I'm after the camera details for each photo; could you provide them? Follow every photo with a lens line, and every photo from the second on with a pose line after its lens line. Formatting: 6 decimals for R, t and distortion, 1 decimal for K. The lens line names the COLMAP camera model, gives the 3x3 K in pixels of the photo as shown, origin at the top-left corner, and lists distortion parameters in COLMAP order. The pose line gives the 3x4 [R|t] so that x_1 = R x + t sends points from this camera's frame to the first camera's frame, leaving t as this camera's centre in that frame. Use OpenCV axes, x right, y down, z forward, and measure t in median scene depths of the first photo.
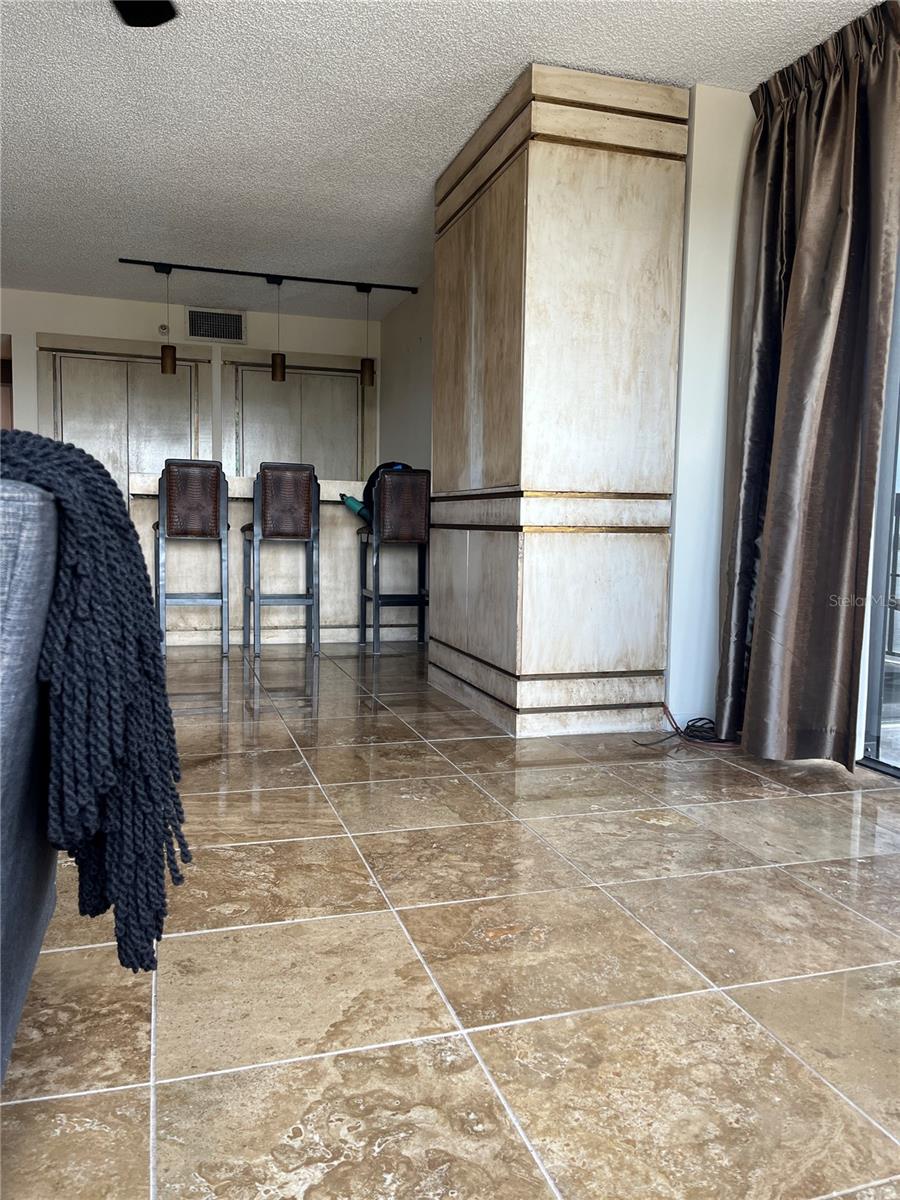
lens RADIAL K [[897.2, 0, 455.9], [0, 897.2, 599.0], [0, 0, 1]] dist [0.052110, -0.069602]
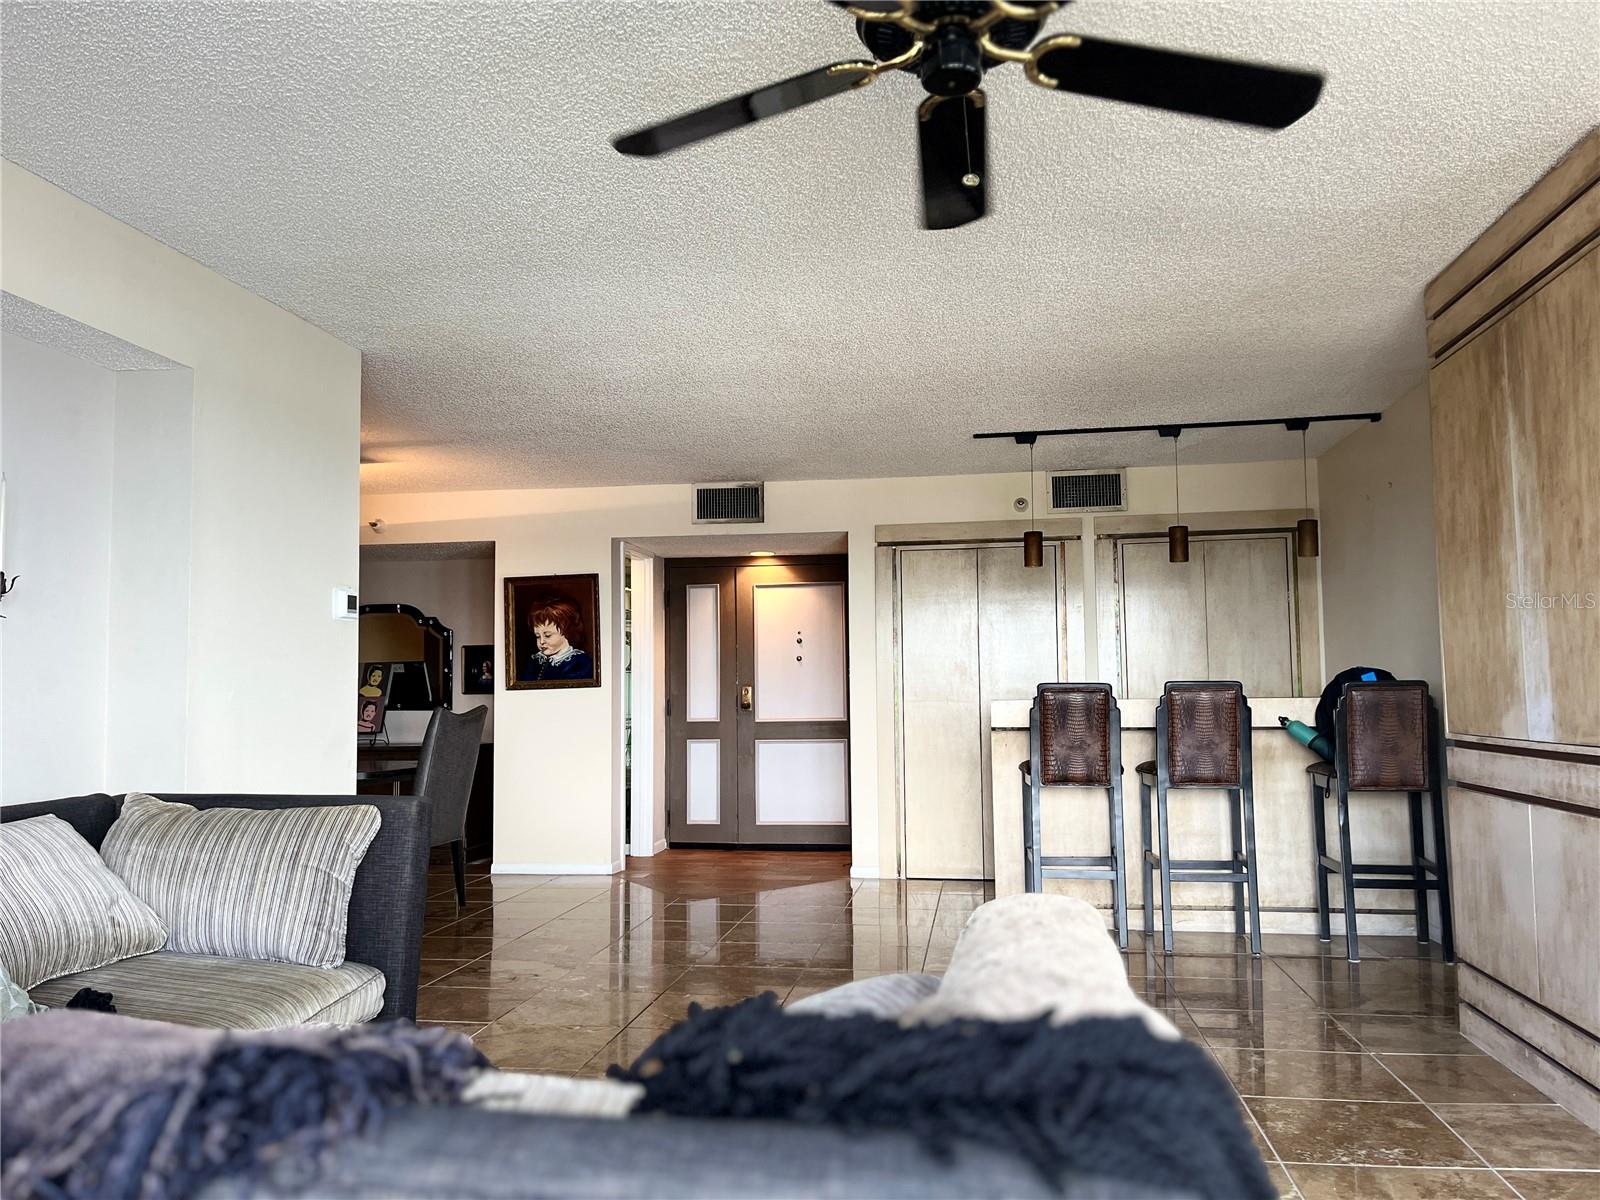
lens RADIAL K [[1196.2, 0, 805.8], [0, 1196.2, 609.8], [0, 0, 1]] dist [0.052110, -0.069602]
pose [[0.893333, -0.060644, -0.445286, -0.036455], [-0.009944, 0.987943, -0.154498, -0.051331], [0.449286, 0.142446, 0.881959, 0.003545]]
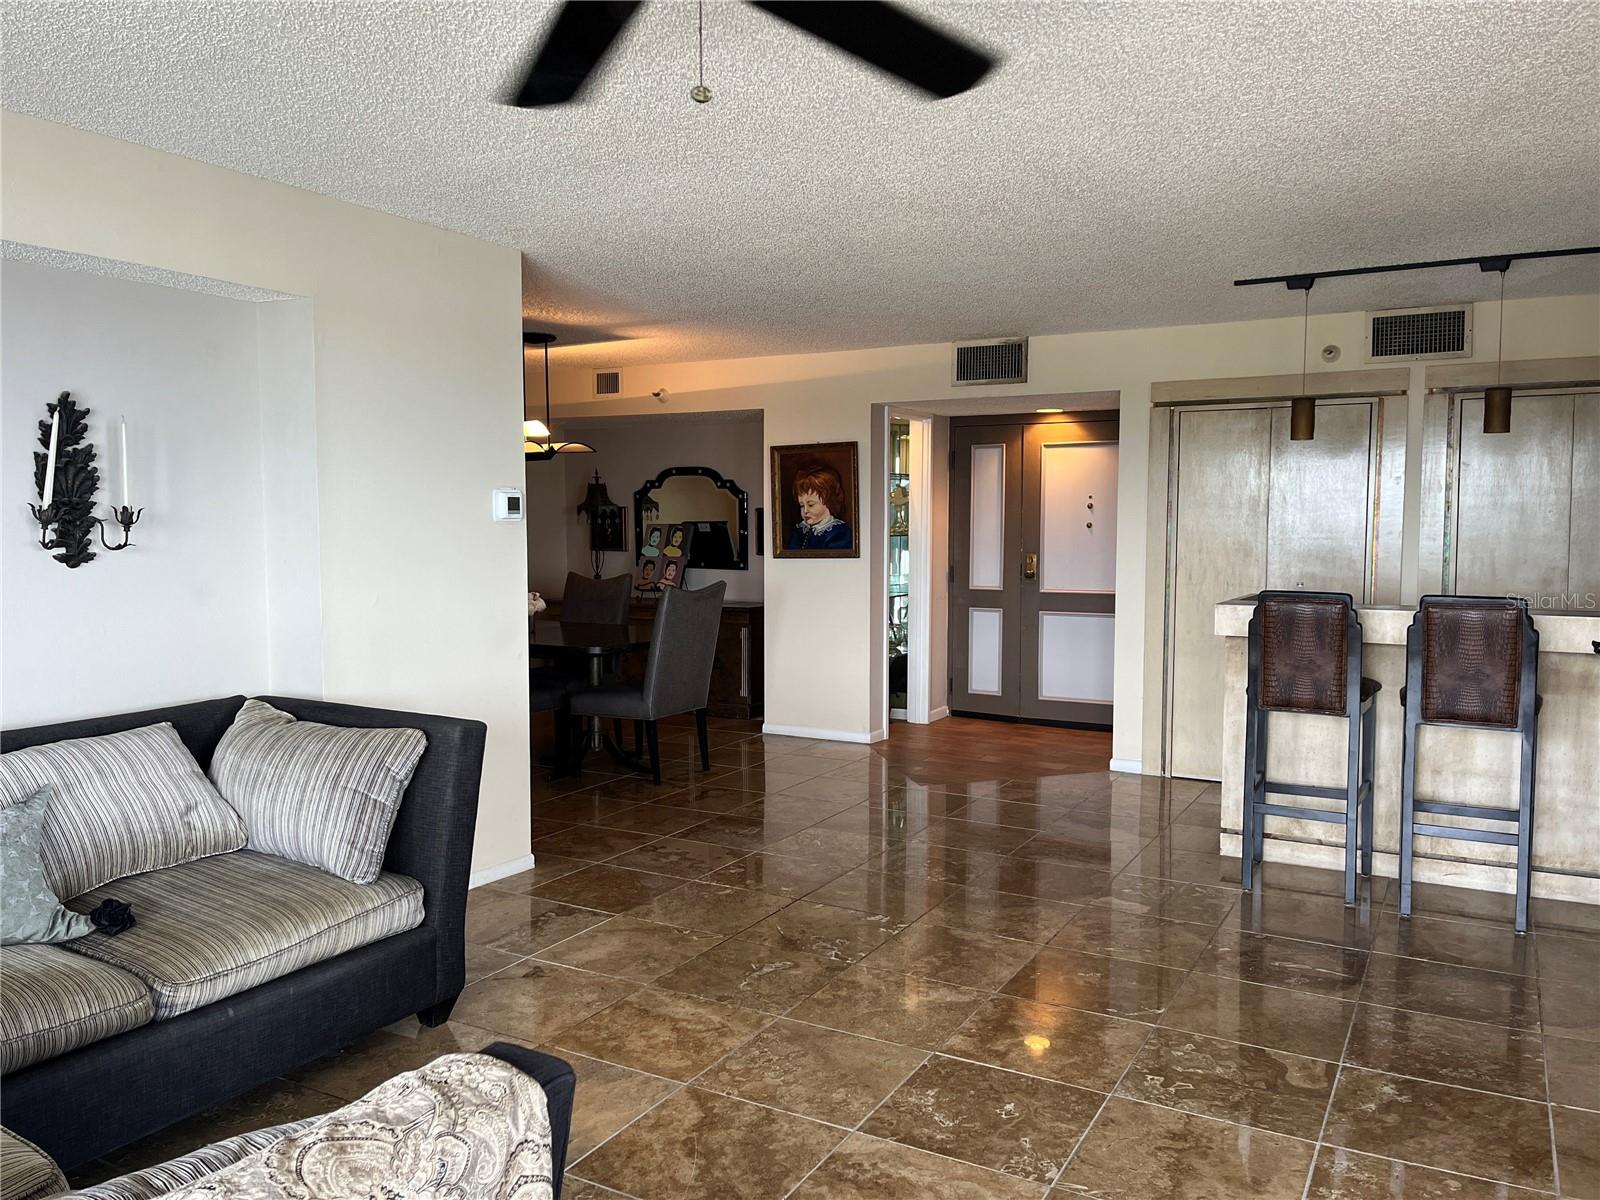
lens RADIAL K [[1196.2, 0, 805.8], [0, 1196.2, 609.8], [0, 0, 1]] dist [0.052110, -0.069602]
pose [[0.679775, 0.036502, -0.732512, 0.080438], [-0.049981, 0.998744, 0.003386, -0.113954], [0.731715, 0.034310, 0.680746, 0.152937]]
